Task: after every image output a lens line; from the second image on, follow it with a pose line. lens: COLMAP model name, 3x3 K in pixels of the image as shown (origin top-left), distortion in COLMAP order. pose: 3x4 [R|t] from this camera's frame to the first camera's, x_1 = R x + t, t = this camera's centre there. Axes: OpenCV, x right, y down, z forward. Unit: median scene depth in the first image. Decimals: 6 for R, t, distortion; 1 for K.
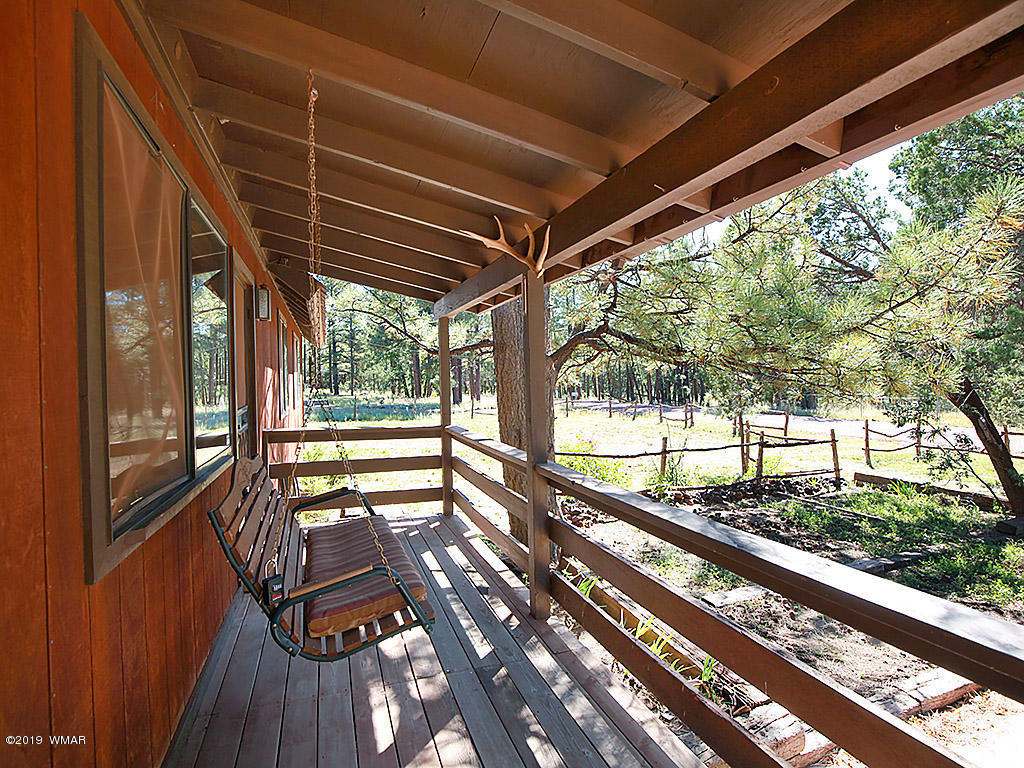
lens RADIAL K [[539.9, 0, 510.1], [0, 539.9, 388.5], [0, 0, 1]] dist [0.003541, 0.000866]
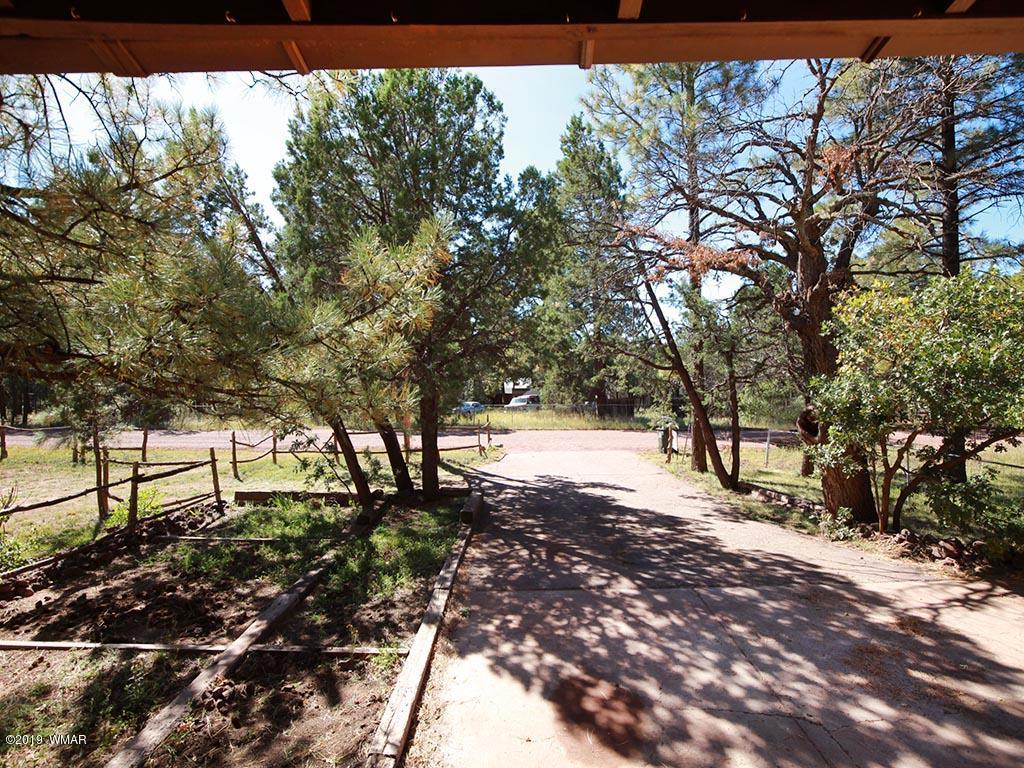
lens RADIAL K [[539.9, 0, 510.1], [0, 539.9, 388.5], [0, 0, 1]] dist [0.003541, 0.000866]
pose [[0.441705, -0.007086, 0.897132, 0.011855], [0.017372, 0.999849, -0.000656, -0.015736], [-0.896992, 0.015875, 0.441762, 0.177205]]
